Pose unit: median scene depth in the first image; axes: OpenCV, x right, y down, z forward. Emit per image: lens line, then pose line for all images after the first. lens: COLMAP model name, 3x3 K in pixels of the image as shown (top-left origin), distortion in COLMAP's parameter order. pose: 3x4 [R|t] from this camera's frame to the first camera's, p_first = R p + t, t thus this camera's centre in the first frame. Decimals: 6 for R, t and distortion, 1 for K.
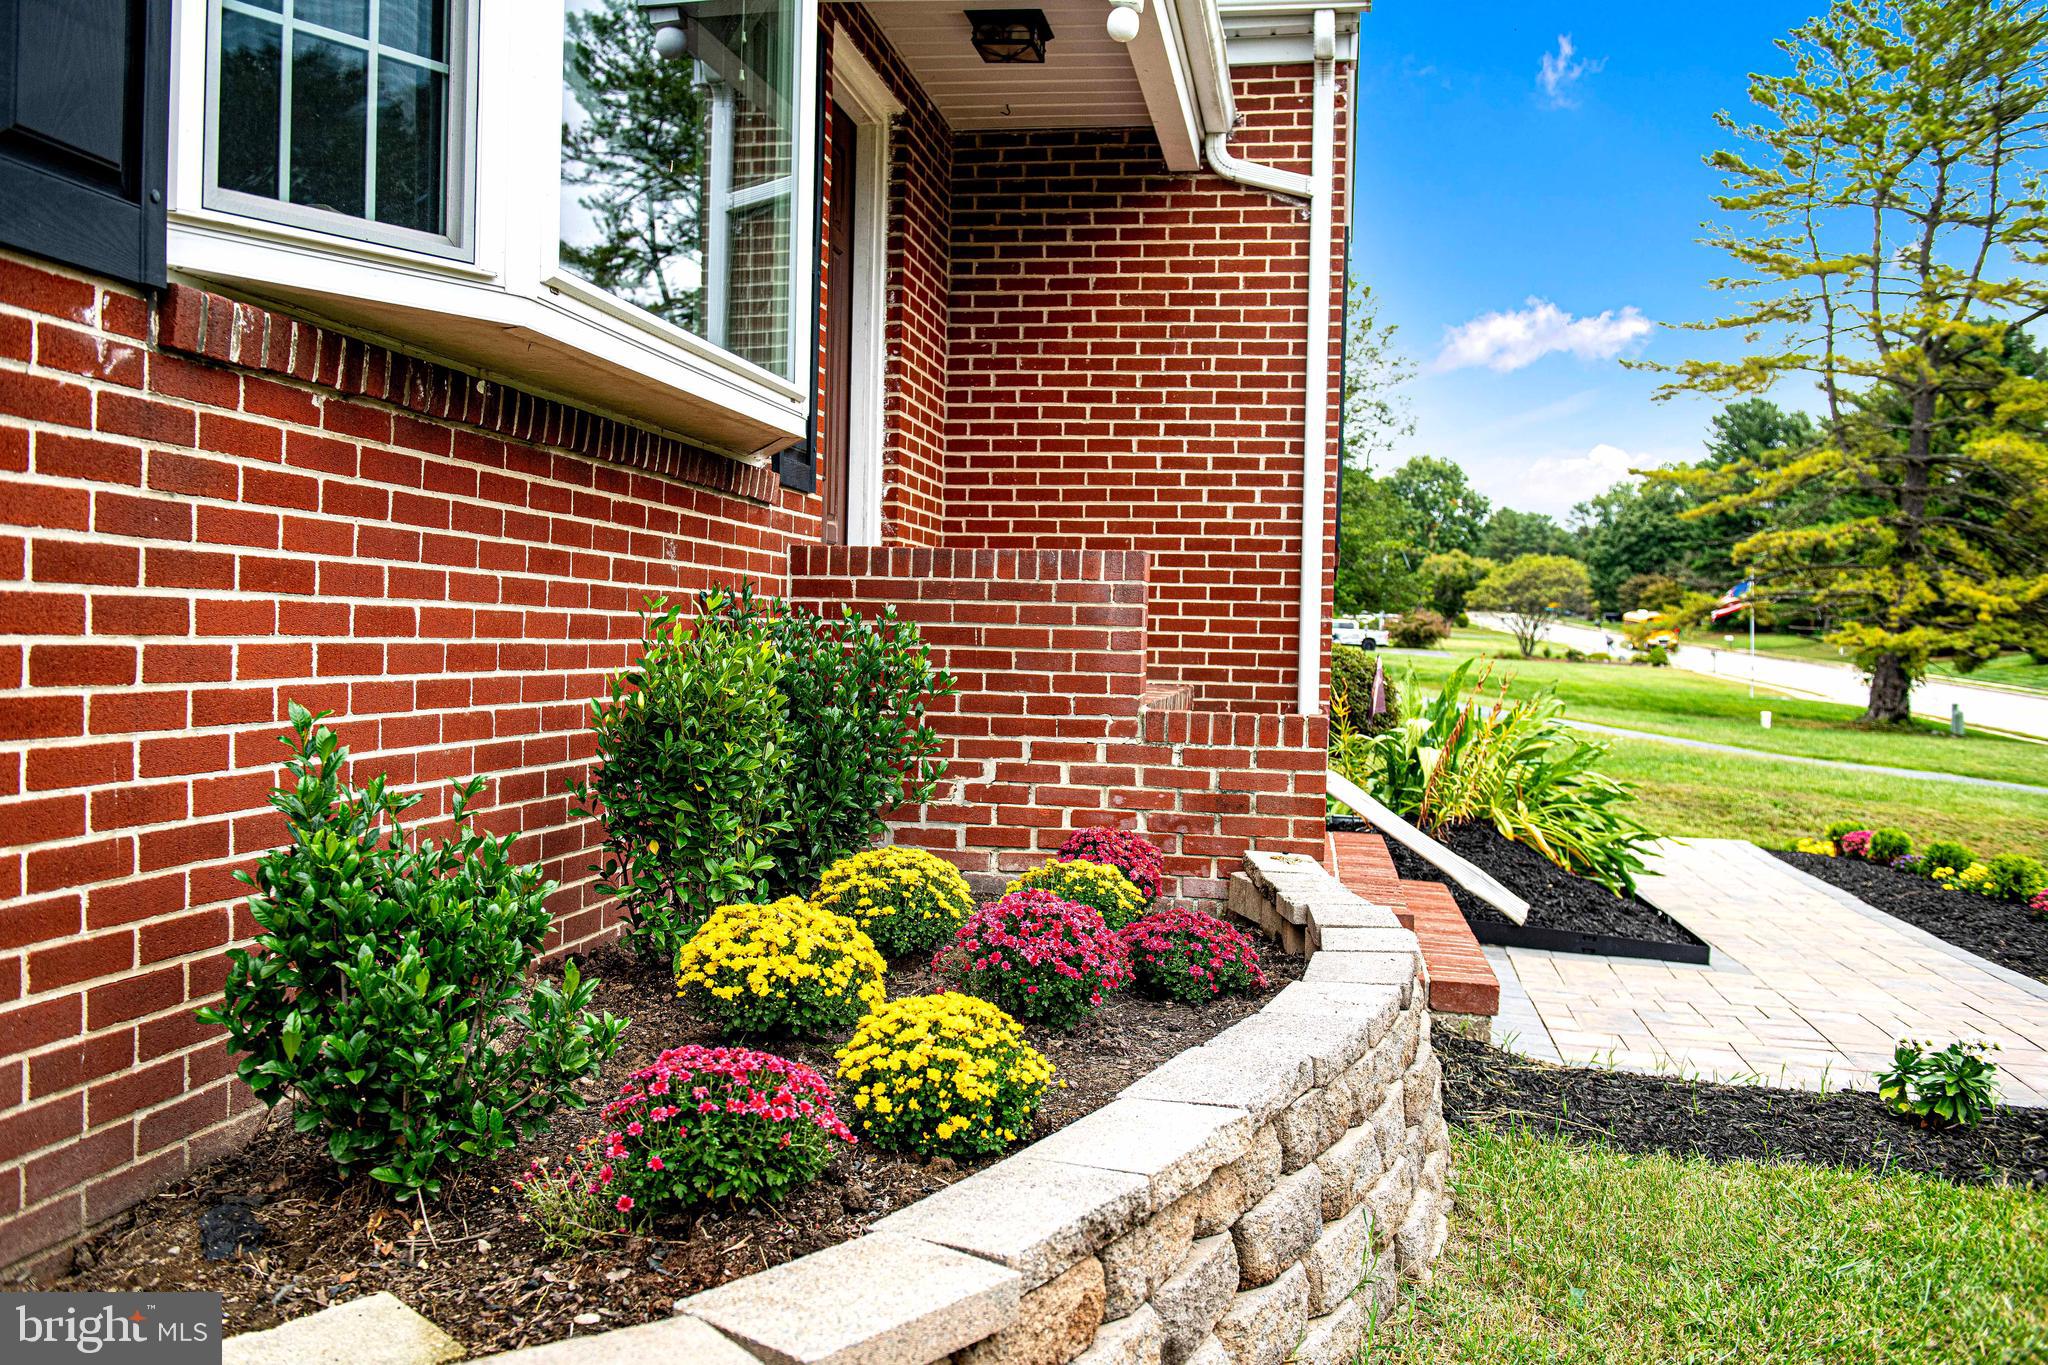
lens RADIAL K [[1683.8, 0, 1025.8], [0, 1683.8, 678.7], [0, 0, 1]] dist [-0.005603, 0.000420]
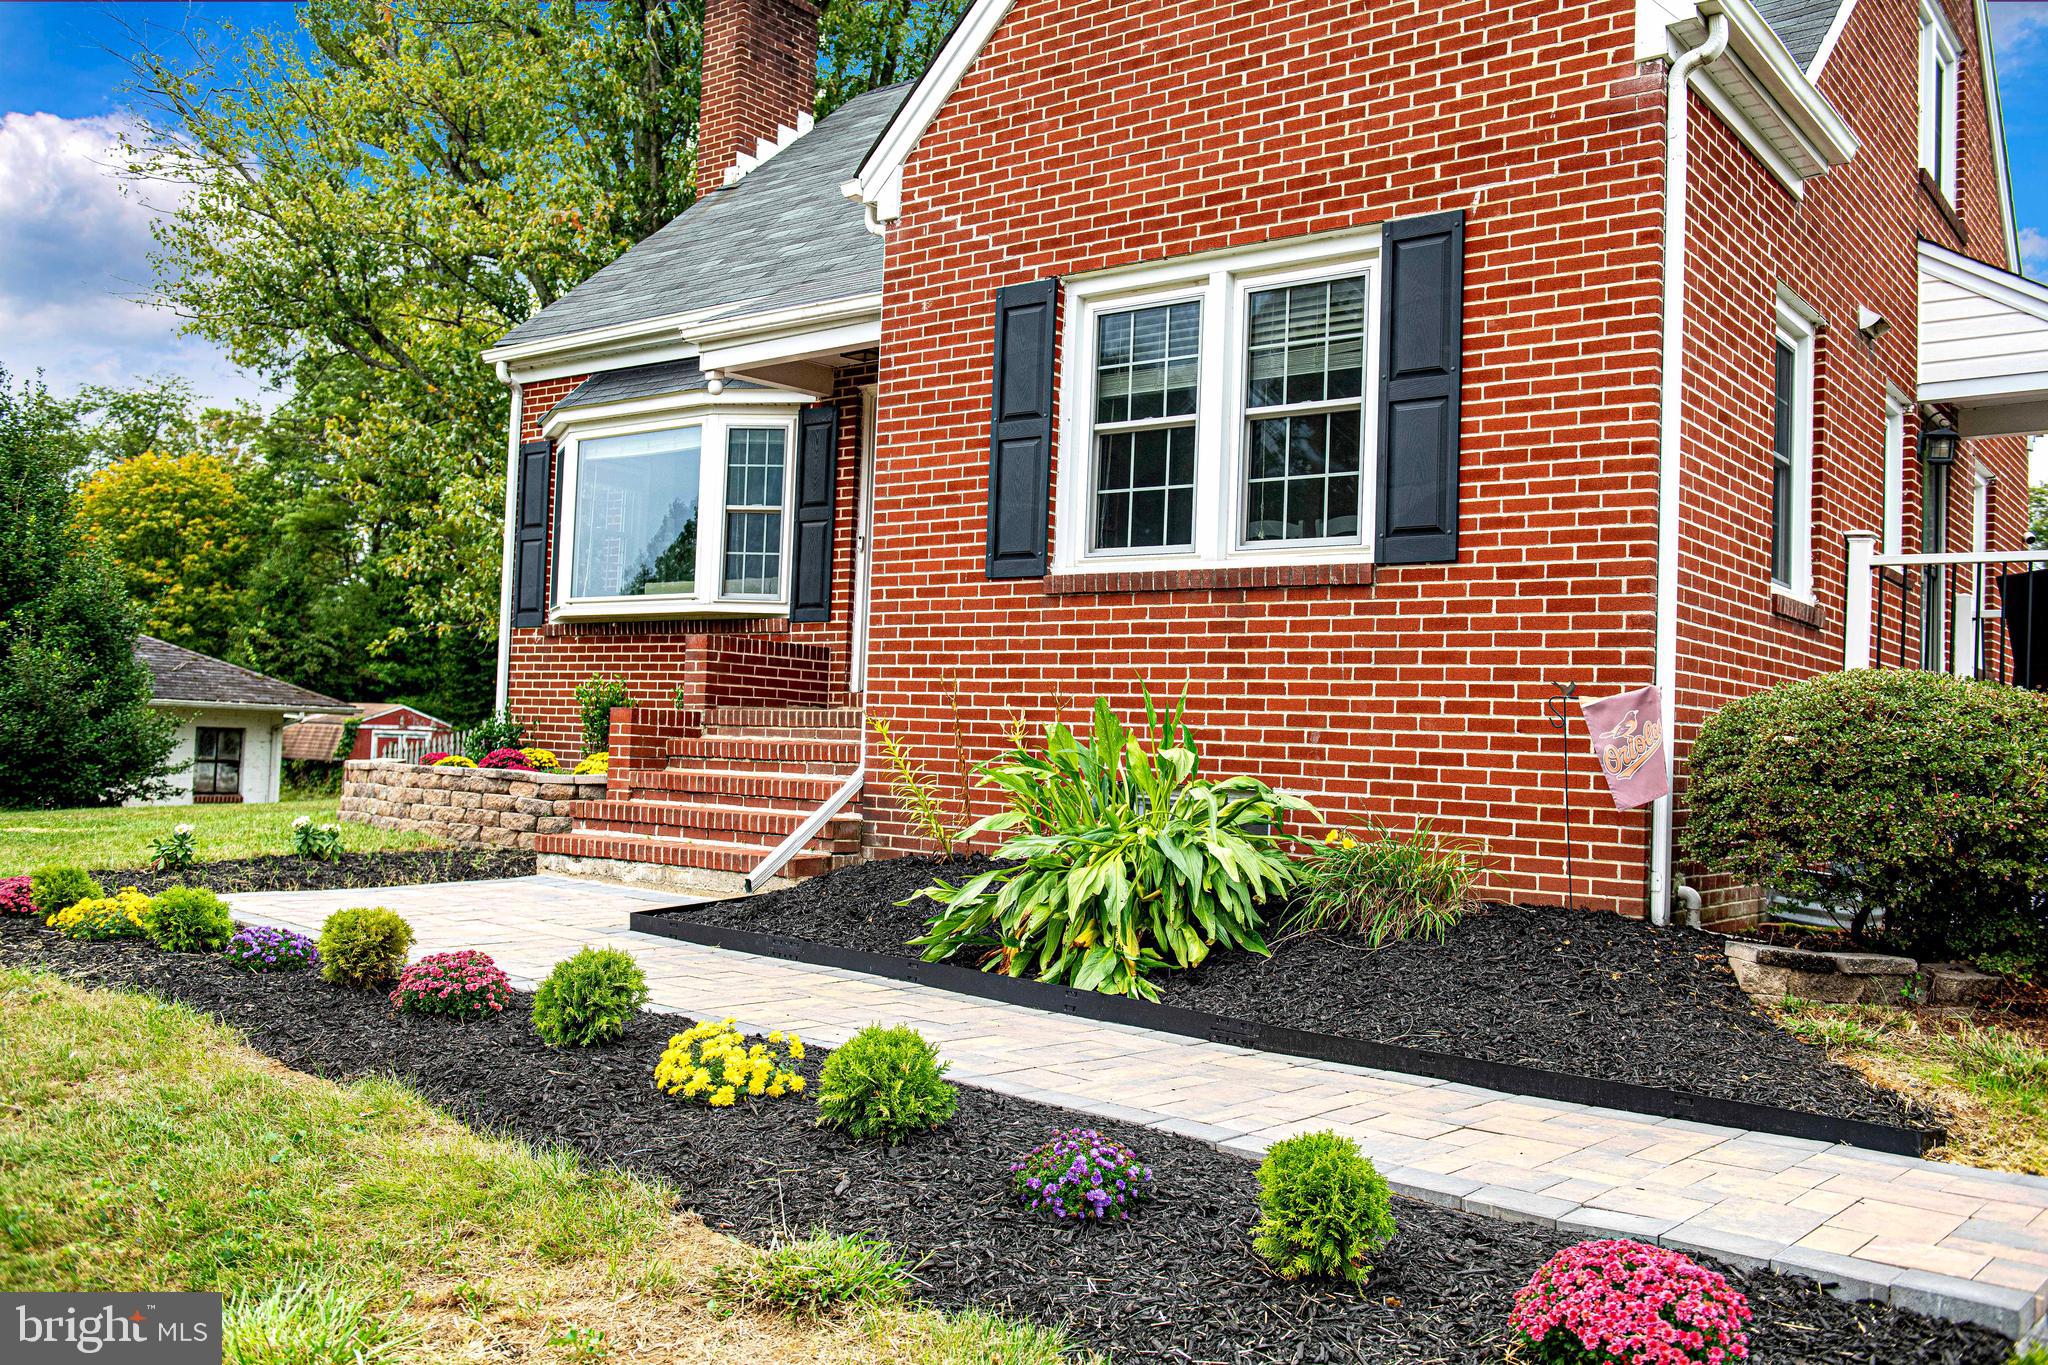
lens RADIAL K [[1732.3, 0, 1021.1], [0, 1732.3, 675.0], [0, 0, 1]] dist [-0.013029, 0.011810]
pose [[-0.465313, -0.066371, -0.882654, 3.589233], [-0.061618, 0.997195, -0.042501, 0.072498], [0.882999, 0.034611, -0.468097, 4.807790]]
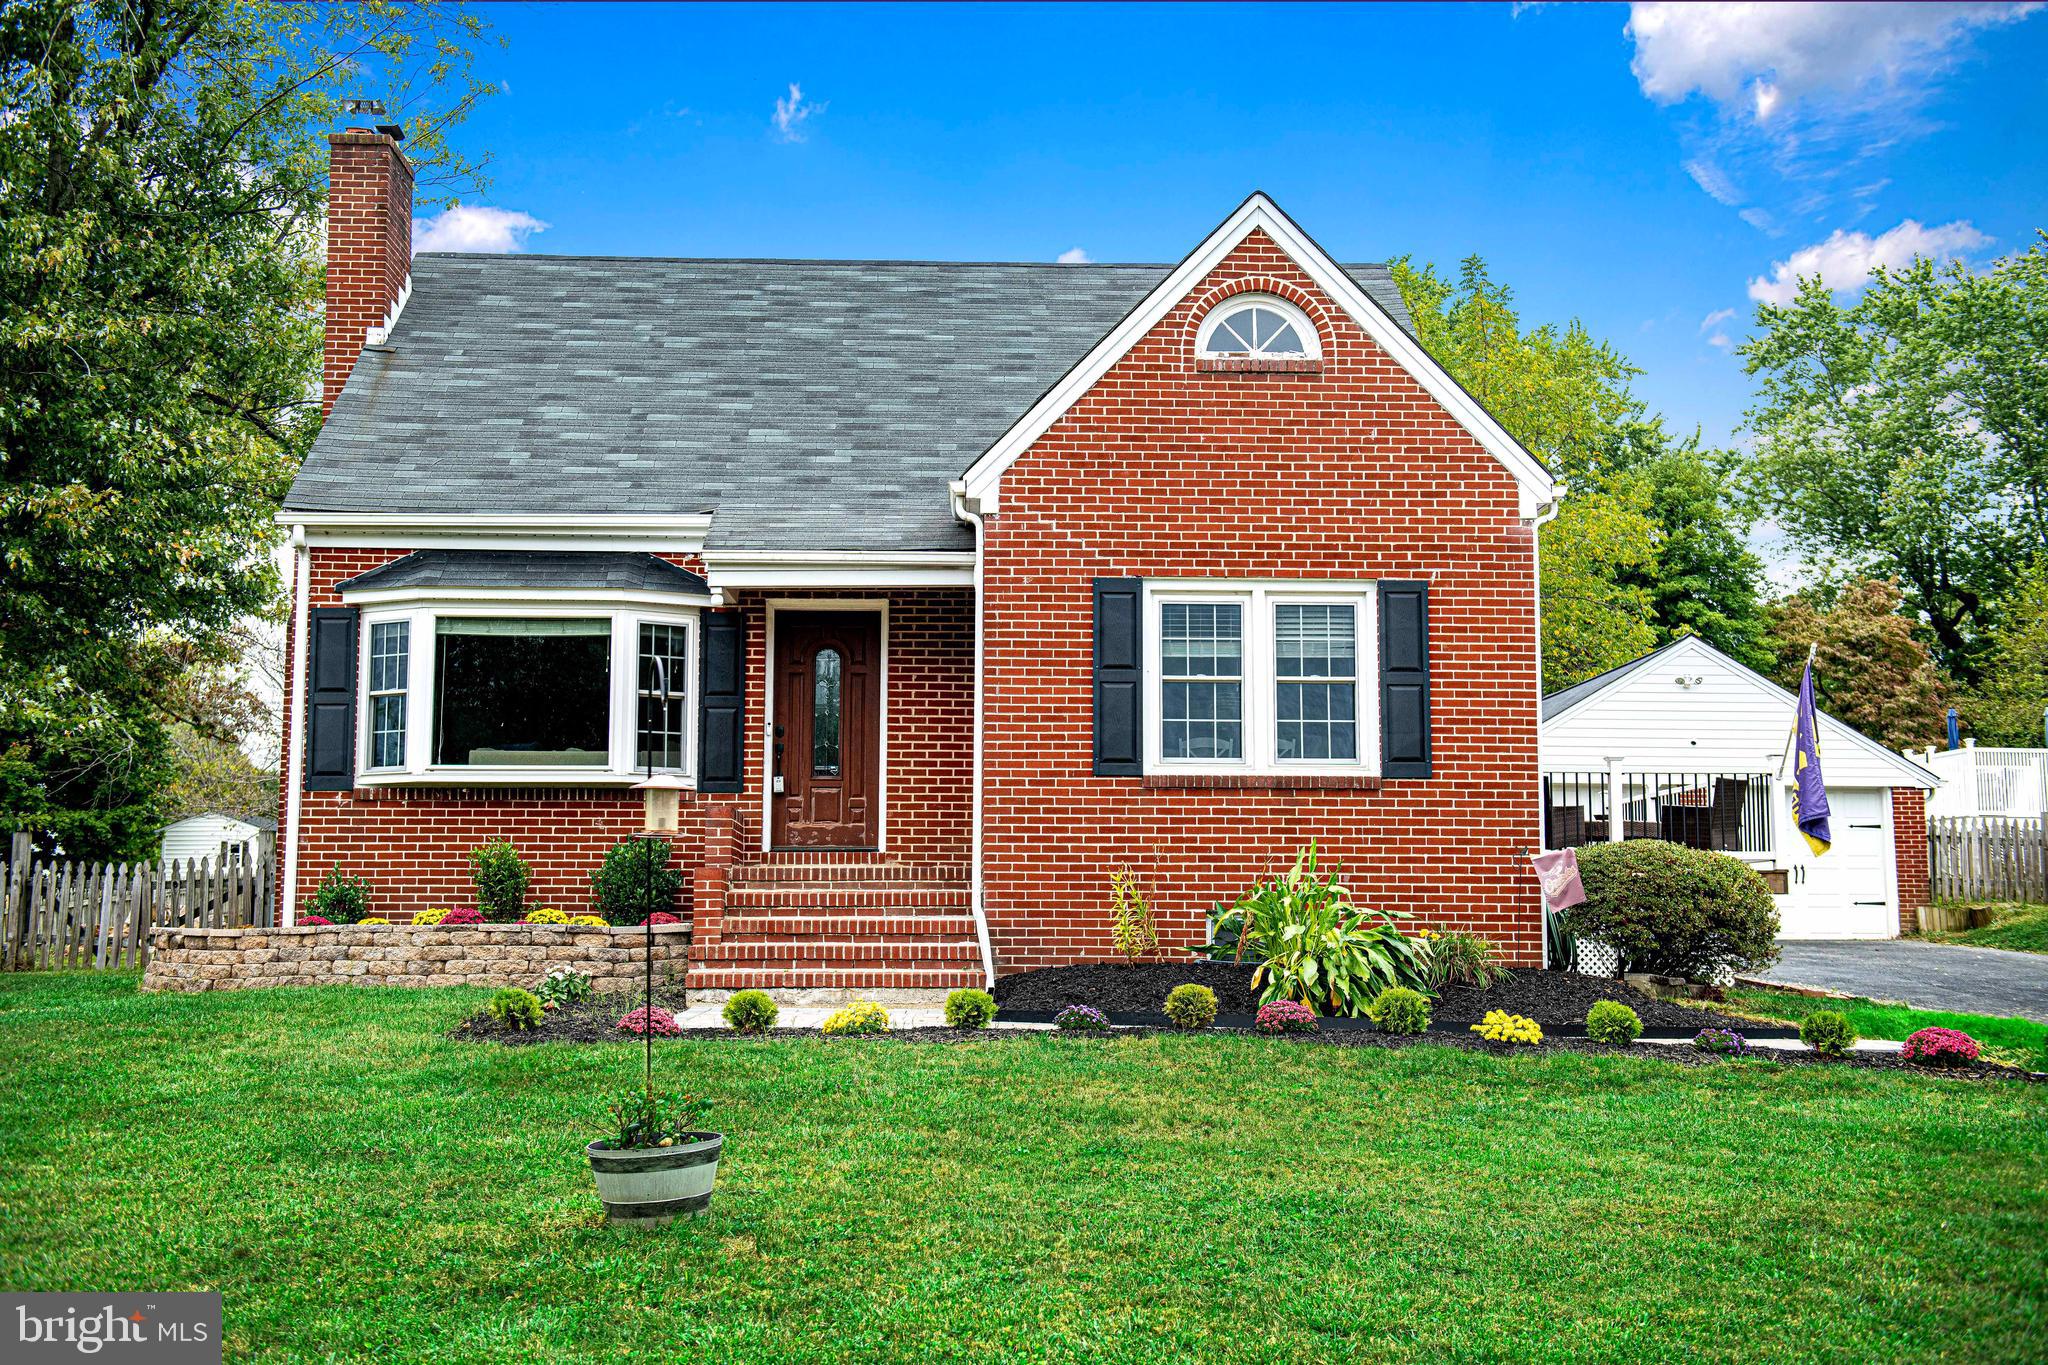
lens RADIAL K [[2195.0, 0, 1024.1], [0, 2195.0, 673.6], [0, 0, 1]] dist [0.063701, 0.000000]
pose [[0.206003, -0.126338, -0.970362, 6.832853], [-0.022060, 0.990779, -0.133679, 0.308570], [0.978303, 0.048944, 0.201316, 1.601931]]
